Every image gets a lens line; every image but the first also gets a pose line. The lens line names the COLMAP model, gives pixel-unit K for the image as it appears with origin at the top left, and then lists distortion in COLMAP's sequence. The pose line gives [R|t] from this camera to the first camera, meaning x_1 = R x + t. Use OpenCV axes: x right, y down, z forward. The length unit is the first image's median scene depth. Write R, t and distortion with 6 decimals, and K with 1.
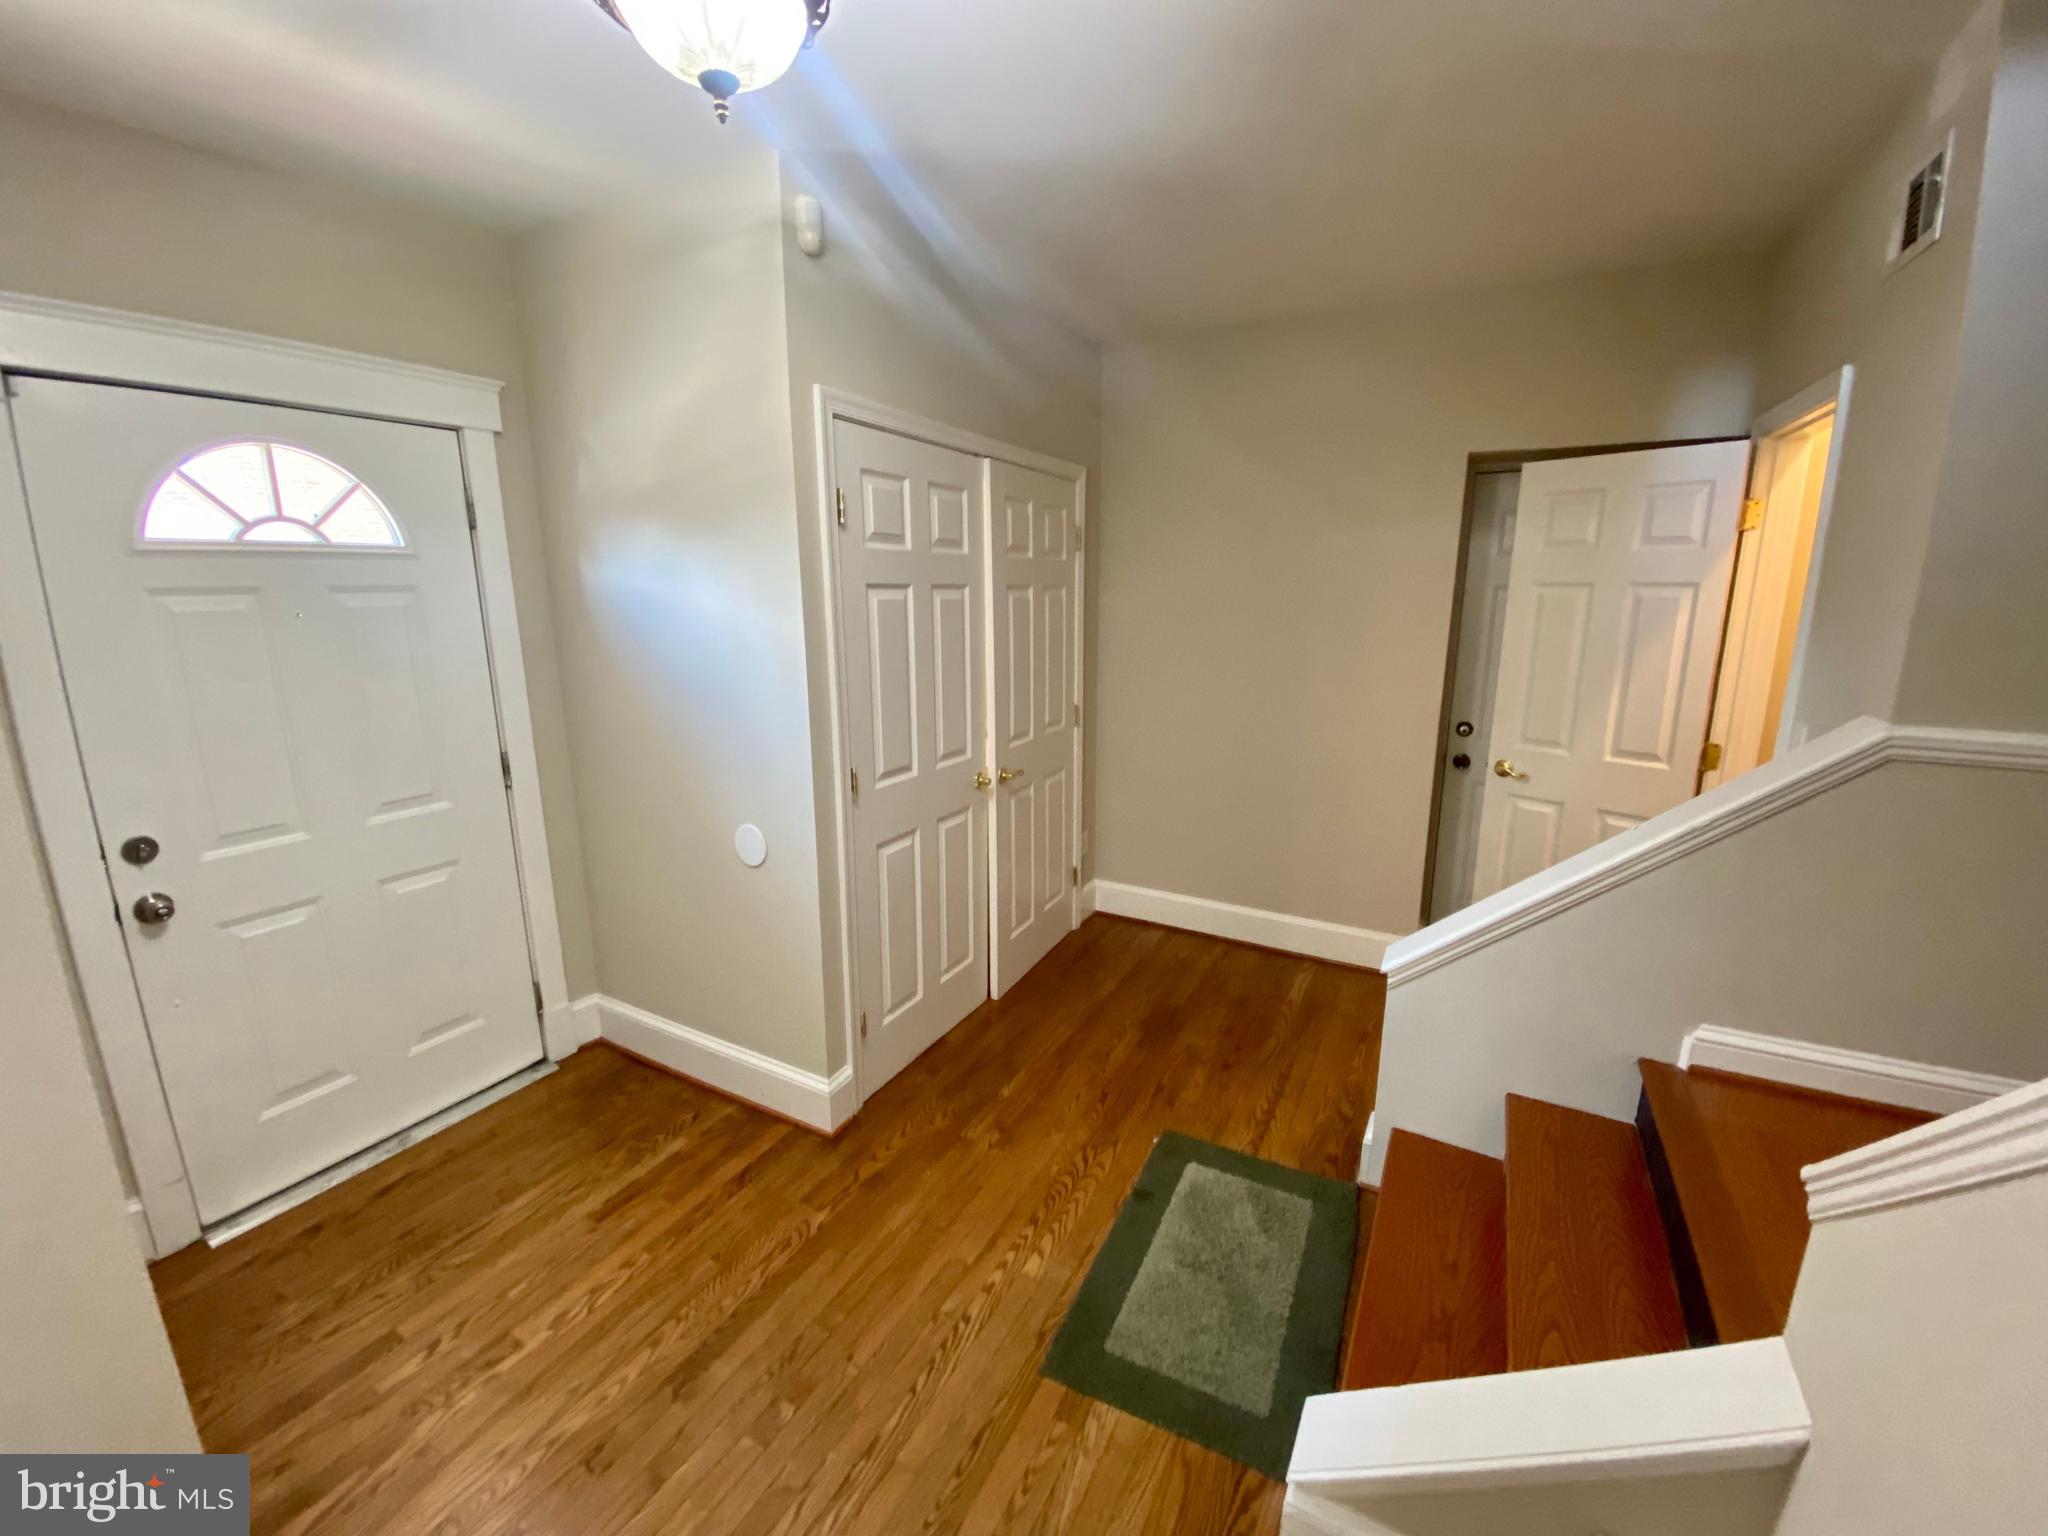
lens RADIAL K [[823.3, 0, 1023.5], [0, 823.3, 760.8], [0, 0, 1]] dist [0.008604, -0.014924]
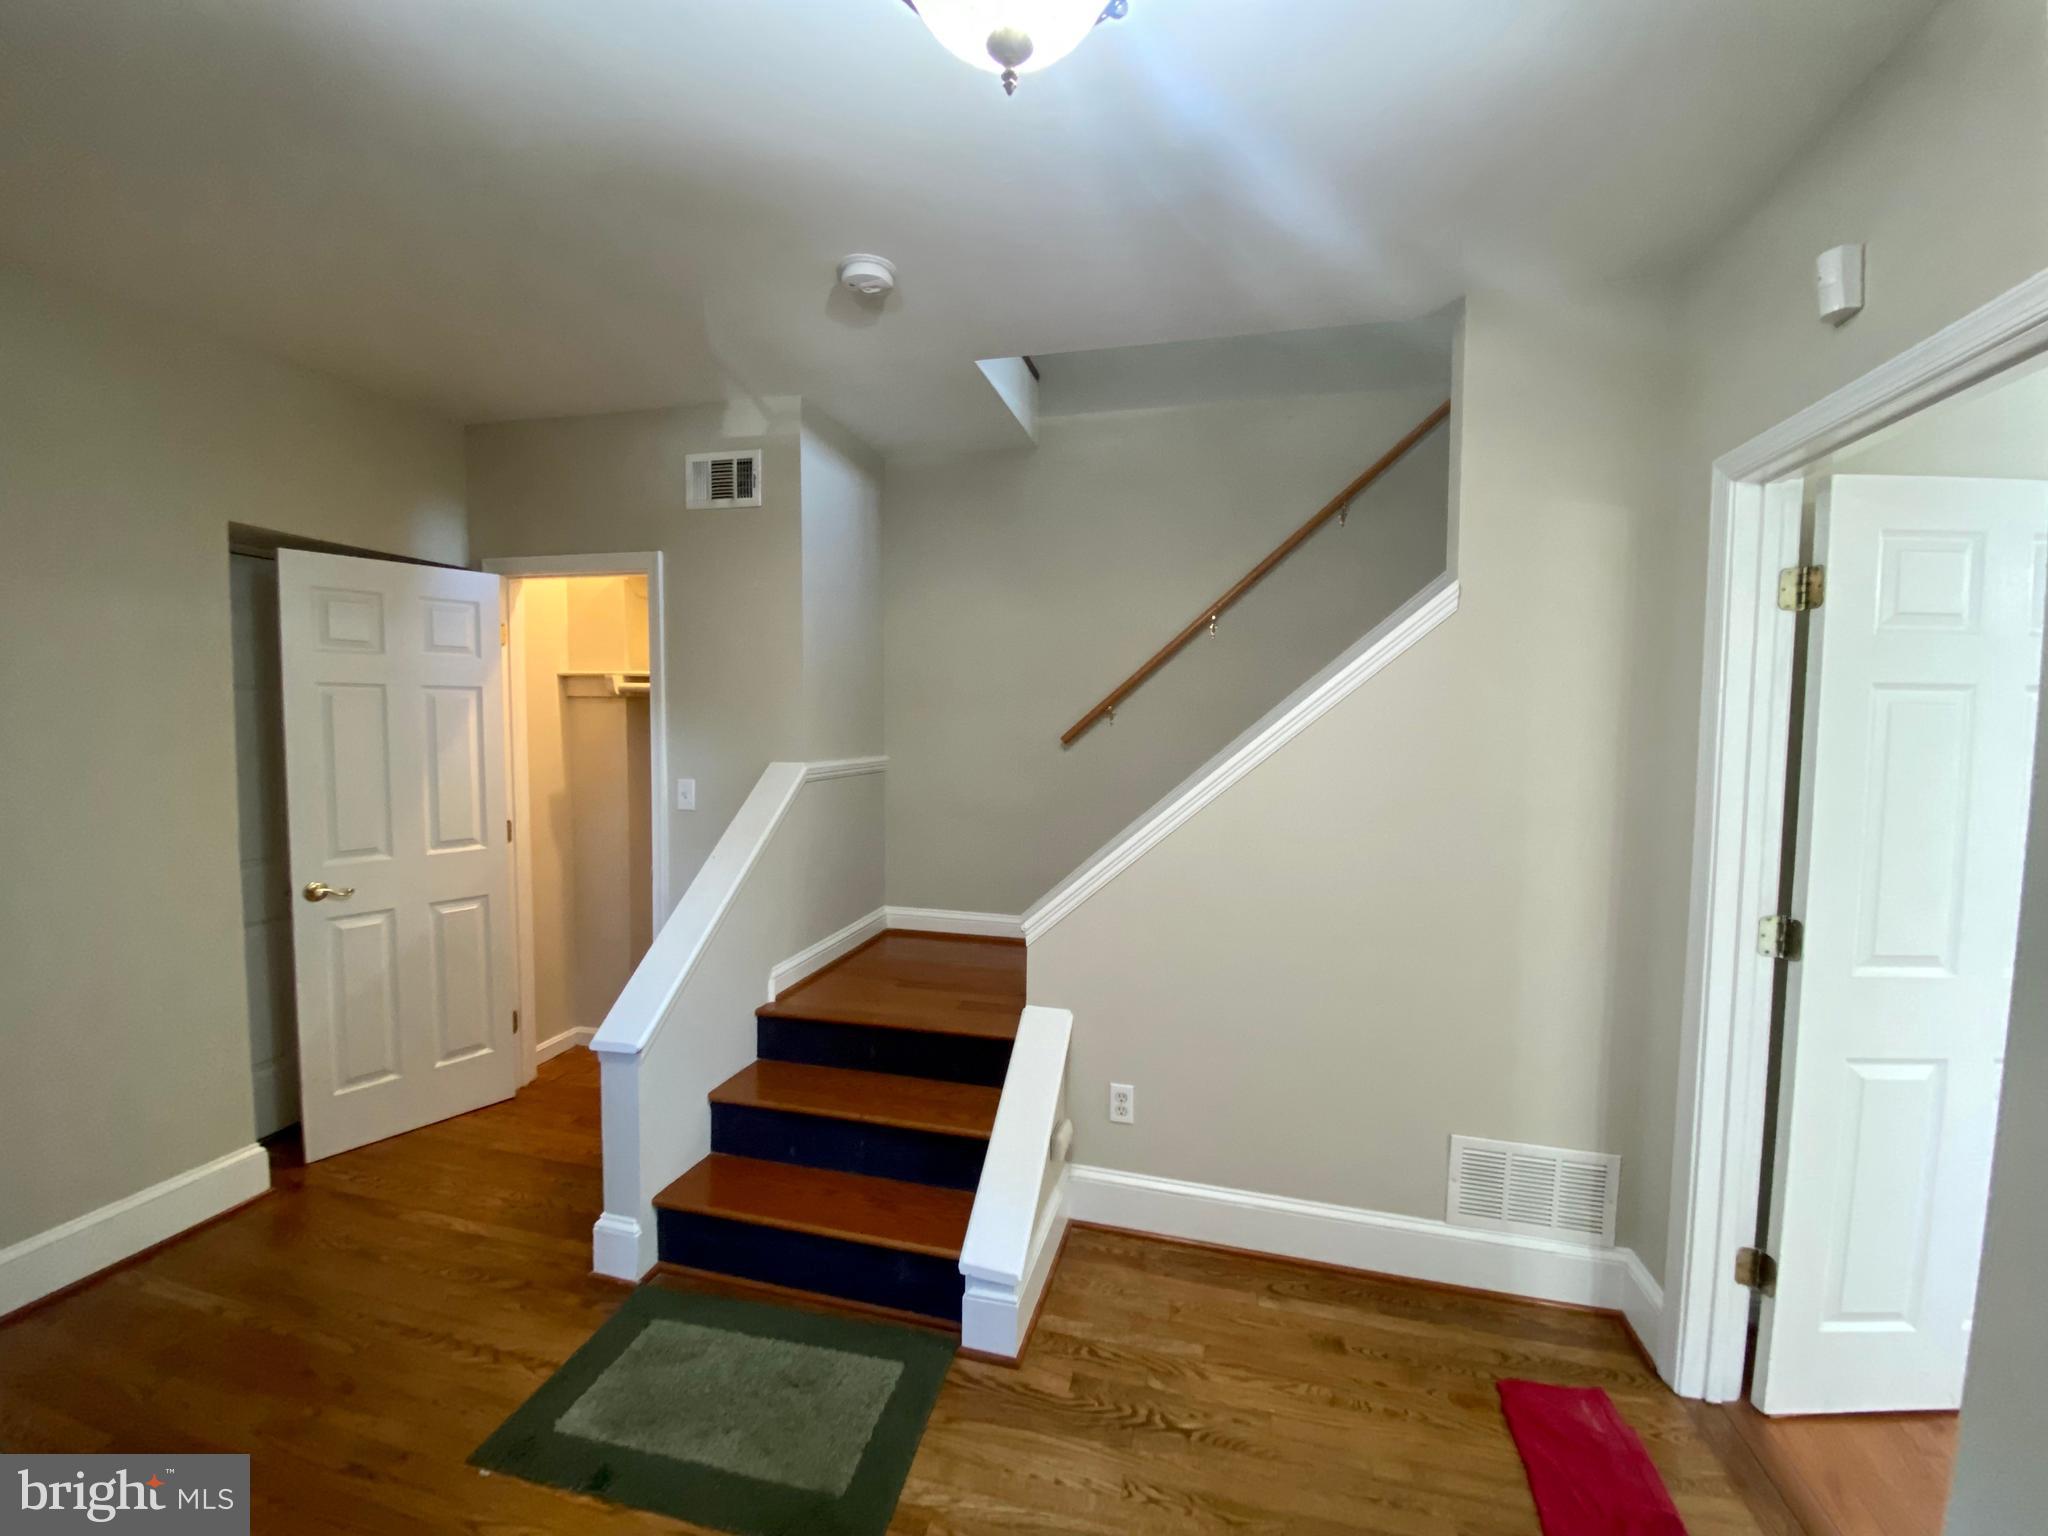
lens RADIAL K [[823.3, 0, 1023.5], [0, 823.3, 760.8], [0, 0, 1]] dist [0.008604, -0.014924]
pose [[-0.249270, -0.049191, 0.967184, -0.534455], [0.193995, 0.975930, 0.099634, -0.083308], [-0.948805, 0.212464, -0.233727, 0.582418]]
